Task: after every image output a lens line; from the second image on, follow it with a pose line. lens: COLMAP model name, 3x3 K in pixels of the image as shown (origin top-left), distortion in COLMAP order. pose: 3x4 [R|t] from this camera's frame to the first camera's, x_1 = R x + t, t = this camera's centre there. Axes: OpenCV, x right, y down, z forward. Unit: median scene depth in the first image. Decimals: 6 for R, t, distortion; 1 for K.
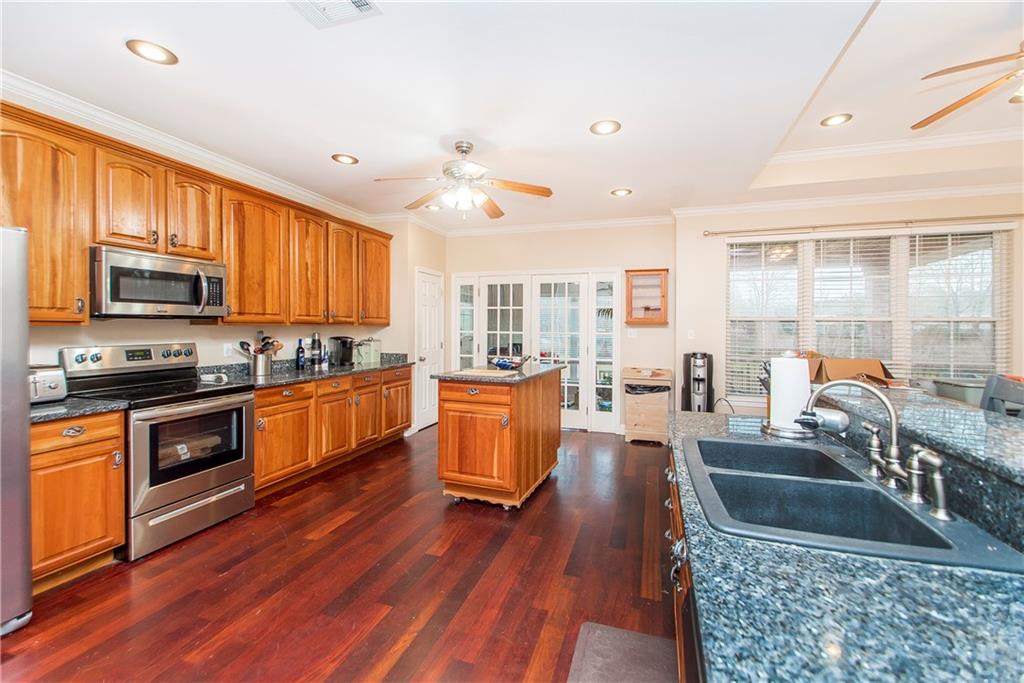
lens RADIAL K [[446.4, 0, 527.6], [0, 446.4, 325.3], [0, 0, 1]] dist [0.014111, -0.003297]
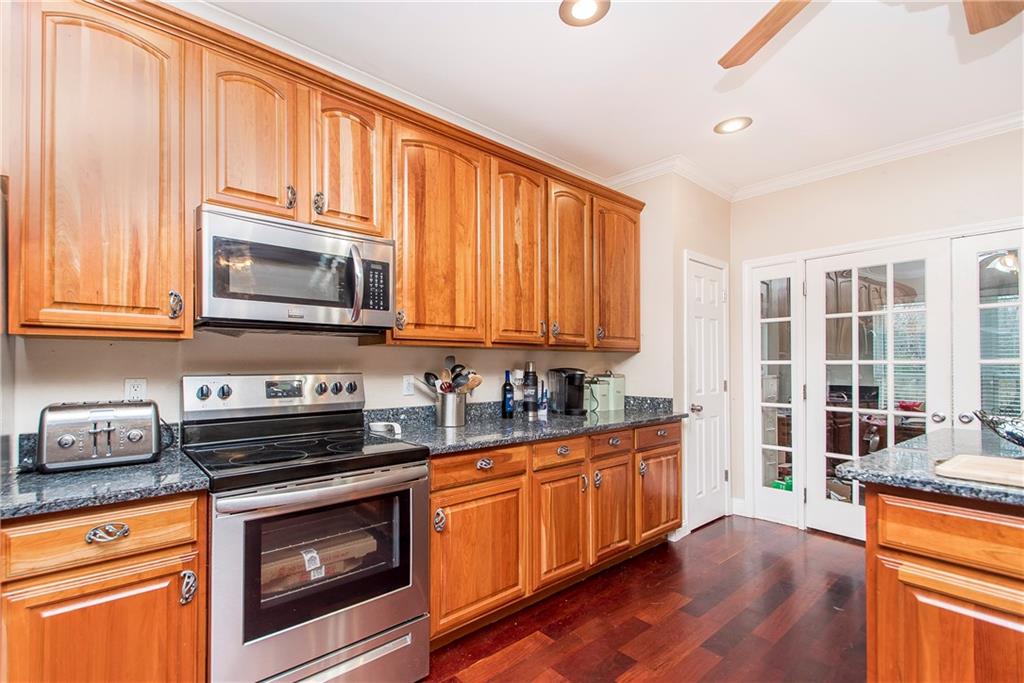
lens RADIAL K [[492.3, 0, 496.2], [0, 492.3, 365.8], [0, 0, 1]] dist [0.012835, 0.000891]
pose [[0.870694, -0.002050, -0.491820, -0.211882], [0.002703, 0.999996, 0.000616, 0.027873], [0.491817, -0.001866, 0.870696, 0.455433]]
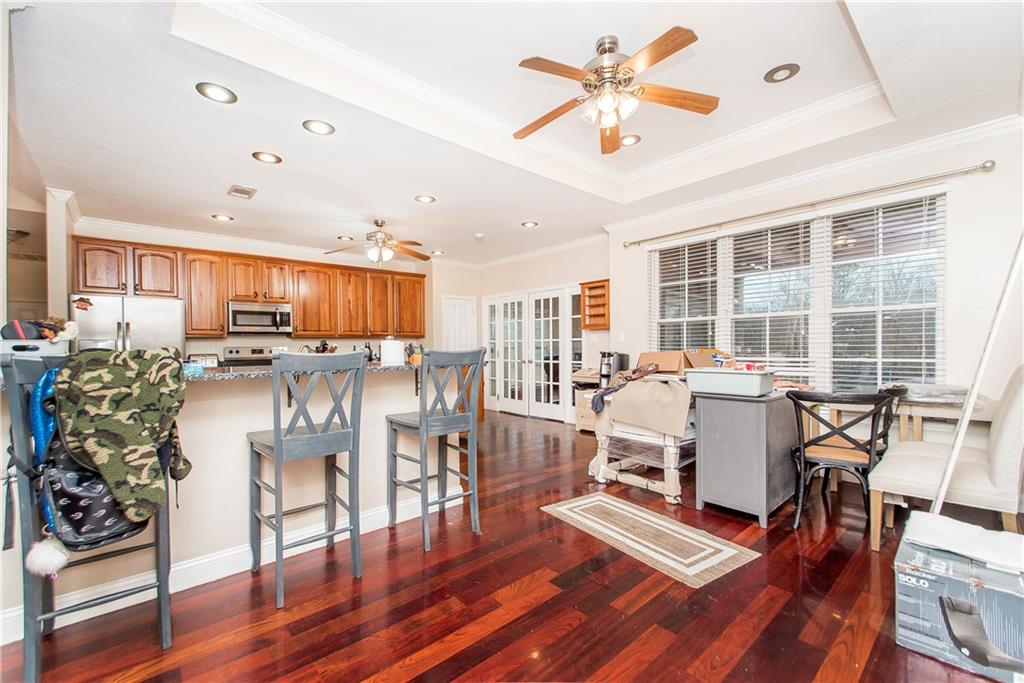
lens RADIAL K [[446.4, 0, 538.7], [0, 446.4, 351.0], [0, 0, 1]] dist [0.014111, -0.003297]
pose [[0.858258, -0.016104, -0.512966, 1.114212], [0.022996, 0.999710, 0.007092, 0.065421], [0.512703, -0.017883, 0.858380, -0.097214]]
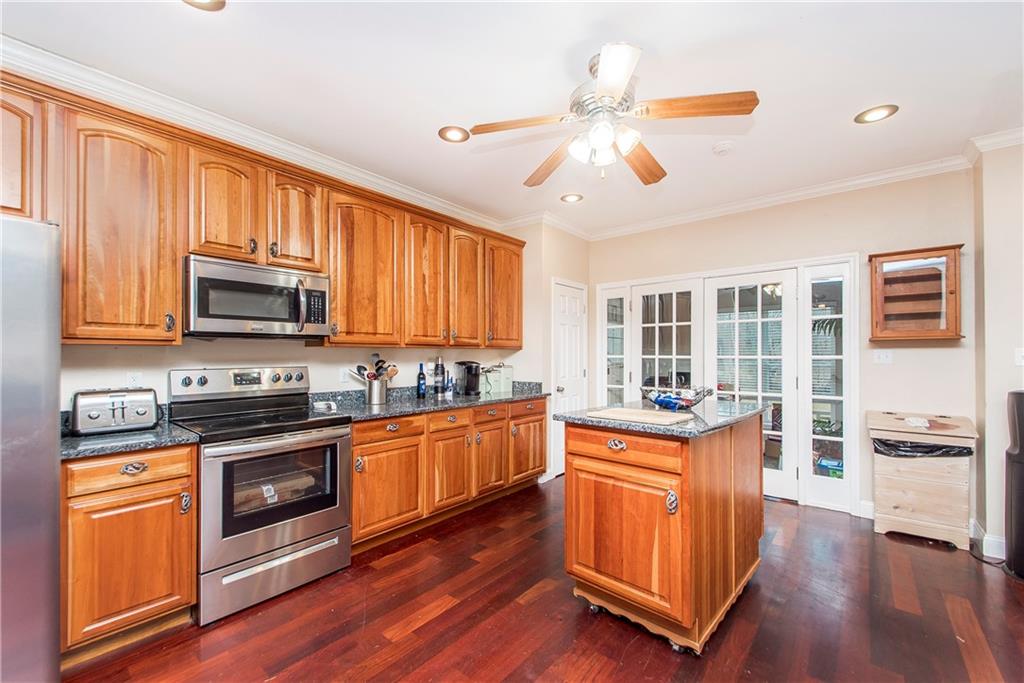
lens RADIAL K [[446.4, 0, 515.5], [0, 446.4, 353.6], [0, 0, 1]] dist [0.014111, -0.003297]
pose [[0.933014, -0.005060, -0.359803, -0.023549], [0.004395, 0.999987, -0.002665, 0.016986], [0.359812, 0.000905, 0.933024, 0.296981]]
